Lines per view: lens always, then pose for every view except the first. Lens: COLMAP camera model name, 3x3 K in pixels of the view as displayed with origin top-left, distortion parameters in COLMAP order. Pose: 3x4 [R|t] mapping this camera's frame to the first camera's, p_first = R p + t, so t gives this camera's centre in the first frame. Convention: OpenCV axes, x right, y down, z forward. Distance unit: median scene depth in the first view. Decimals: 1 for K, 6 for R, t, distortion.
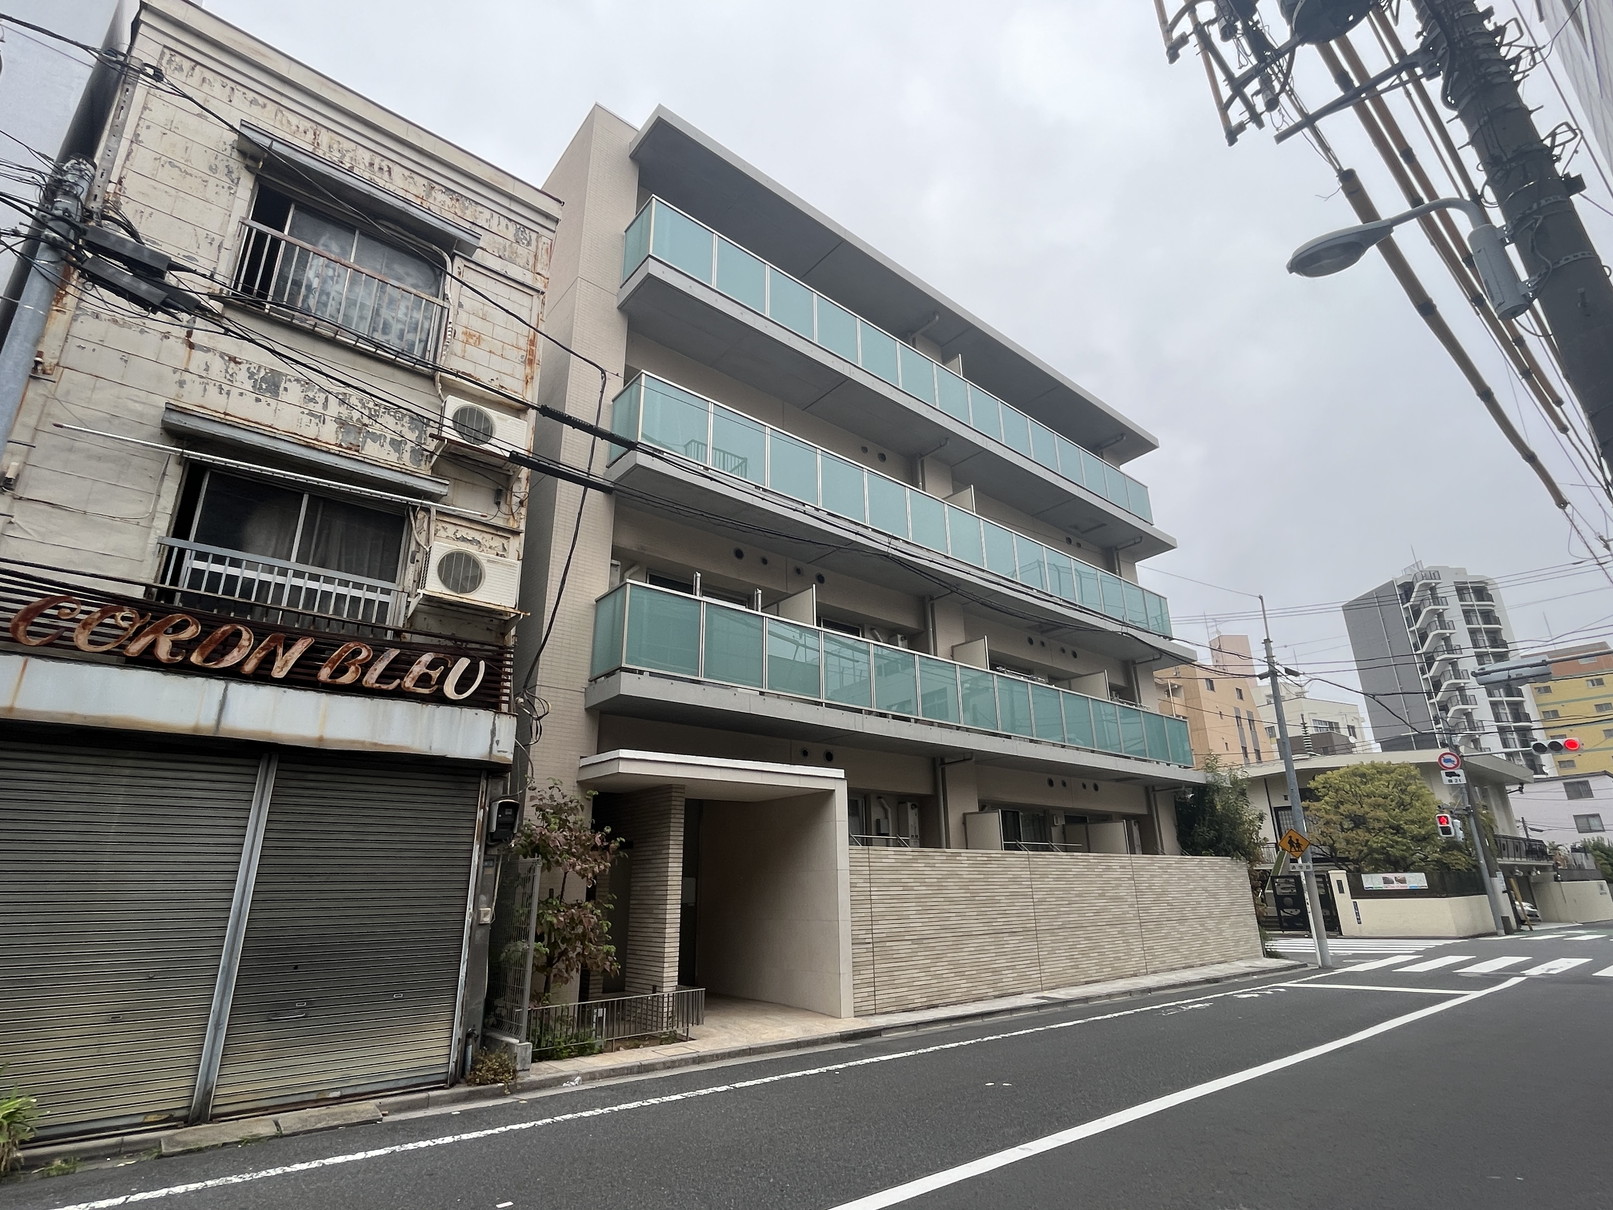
lens RADIAL K [[806.4, 0, 804.9], [0, 806.4, 605.3], [0, 0, 1]] dist [-0.017625, -0.000220]
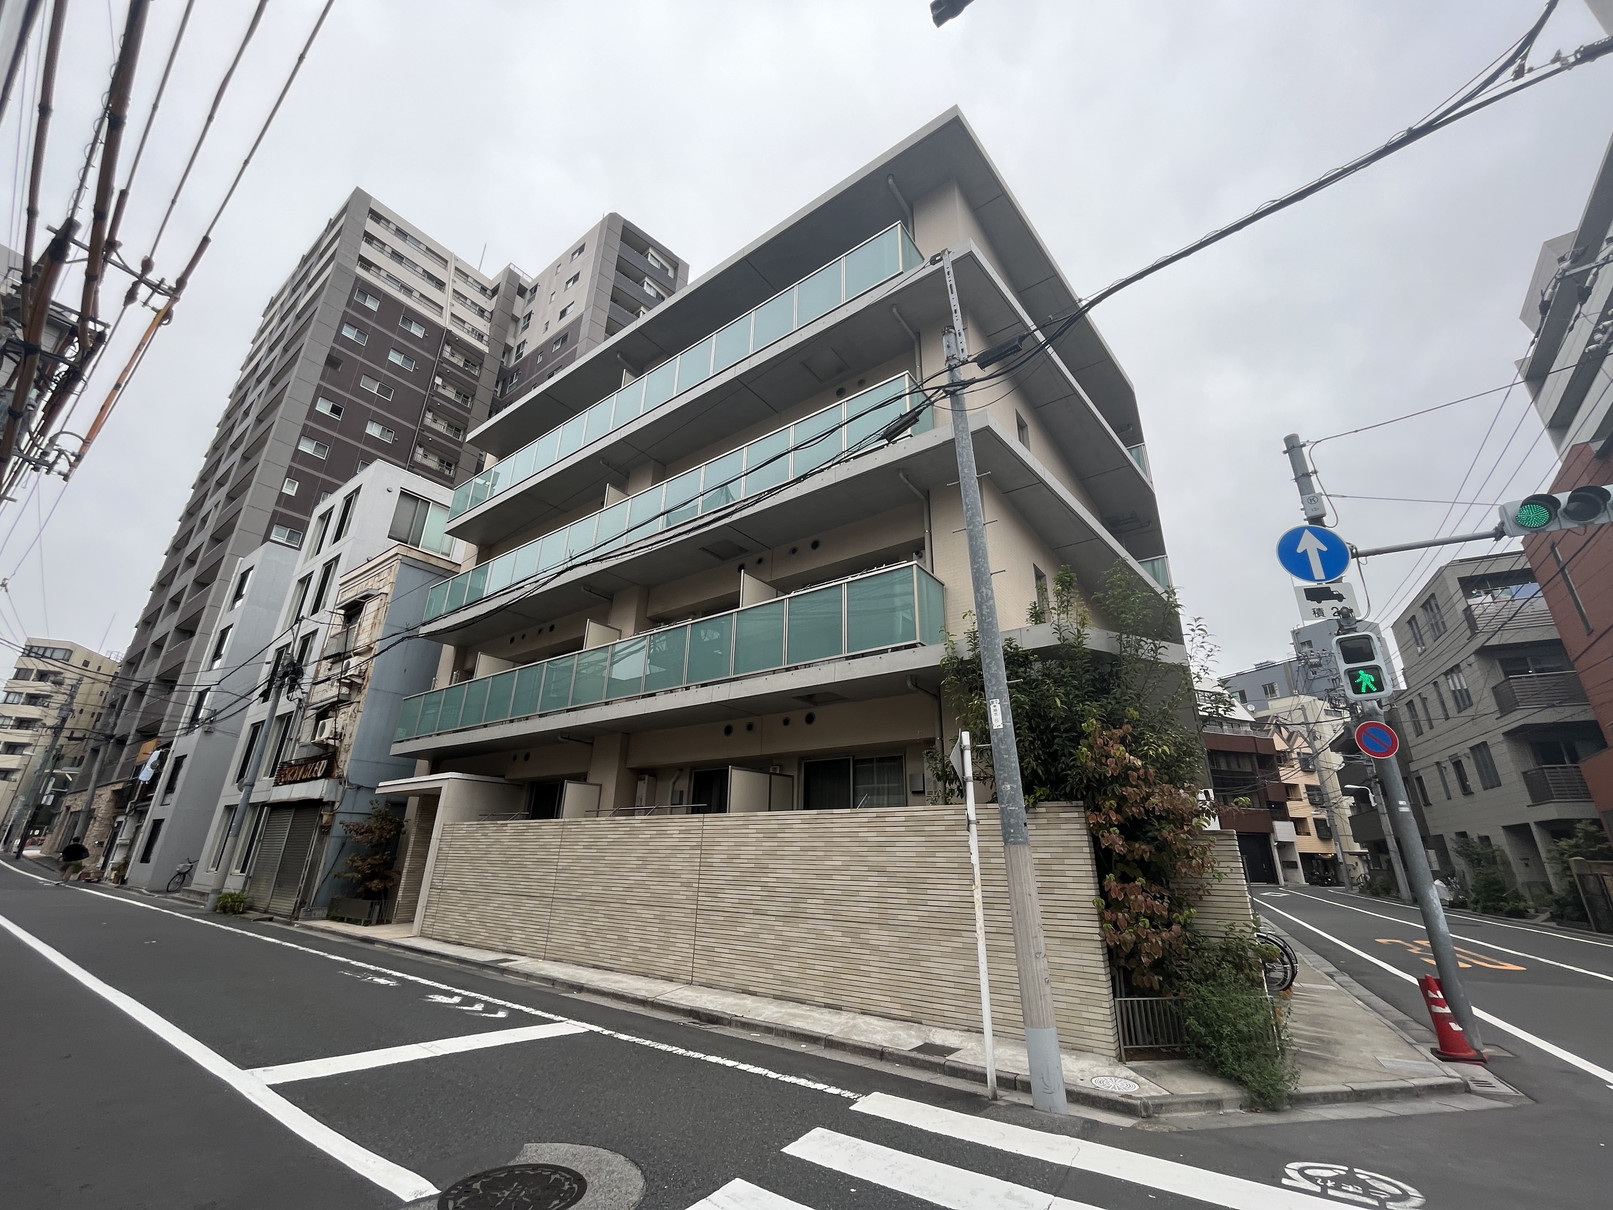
lens RADIAL K [[658.7, 0, 806.9], [0, 658.7, 609.0], [0, 0, 1]] dist [-0.008263, -0.000600]
pose [[0.232004, -0.331396, -0.914522, 1.202991], [0.307470, 0.916955, -0.254276, 0.370744], [0.922842, -0.222195, 0.314631, 1.087469]]
